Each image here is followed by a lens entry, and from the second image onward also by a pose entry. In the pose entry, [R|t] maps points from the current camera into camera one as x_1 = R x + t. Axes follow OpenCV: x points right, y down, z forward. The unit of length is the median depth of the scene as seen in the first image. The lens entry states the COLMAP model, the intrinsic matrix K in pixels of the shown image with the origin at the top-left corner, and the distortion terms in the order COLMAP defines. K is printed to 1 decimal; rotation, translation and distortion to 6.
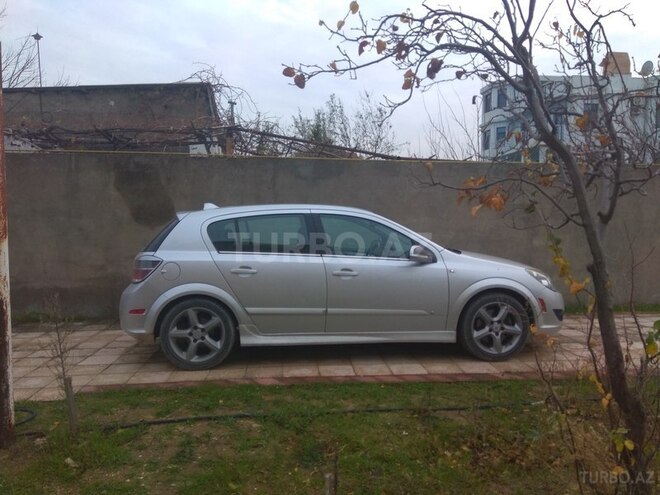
lens RADIAL K [[502.7, 0, 330.0], [0, 502.7, 247.5], [0, 0, 1]] dist [0.100388, -0.136214]
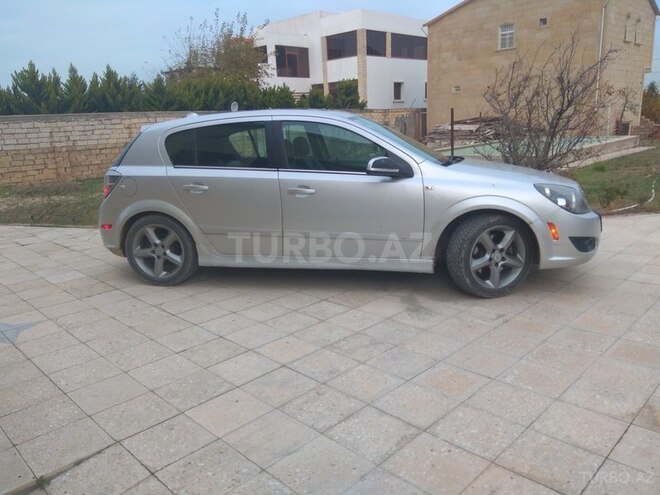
lens RADIAL K [[502.7, 0, 330.0], [0, 502.7, 247.5], [0, 0, 1]] dist [0.100388, -0.136214]
pose [[0.955779, 0.038858, -0.291509, 0.325732], [0.014830, 0.983603, 0.179738, -0.007472], [0.293713, -0.176112, 0.939530, 0.173637]]
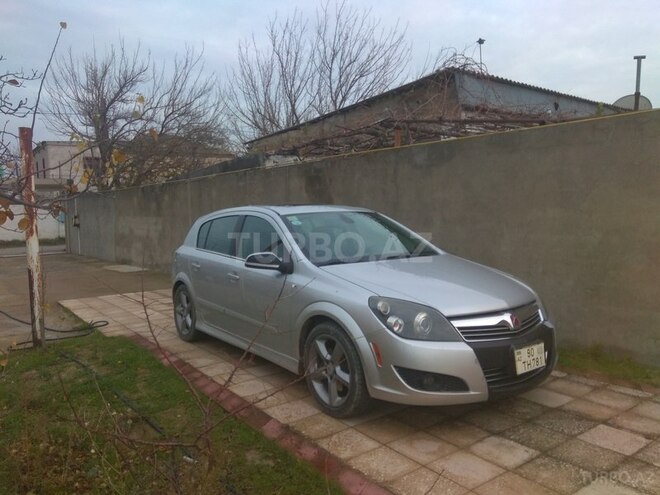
lens RADIAL K [[502.7, 0, 330.0], [0, 502.7, 247.5], [0, 0, 1]] dist [0.100388, -0.136214]
pose [[0.507975, 0.050474, -0.859892, 0.960709], [-0.019351, 0.998698, 0.047191, -0.055419], [0.861155, -0.007332, 0.508290, 0.634419]]
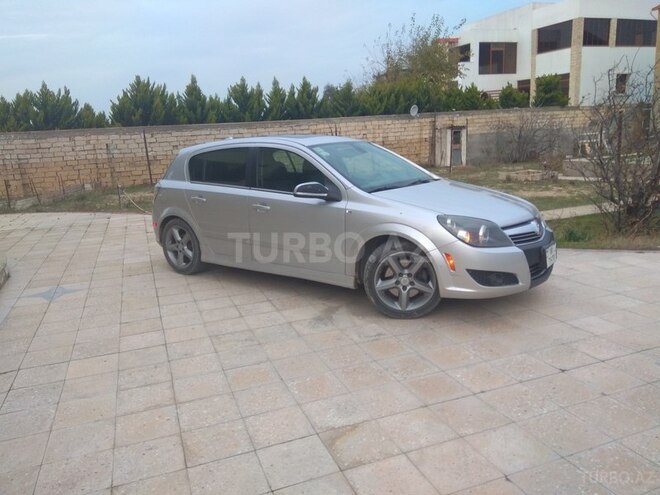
lens RADIAL K [[502.7, 0, 330.0], [0, 502.7, 247.5], [0, 0, 1]] dist [0.100388, -0.136214]
pose [[0.752598, 0.119168, -0.647607, 0.801999], [0.000627, 0.983358, 0.181679, -0.054314], [0.658480, -0.137137, 0.739998, 0.304715]]
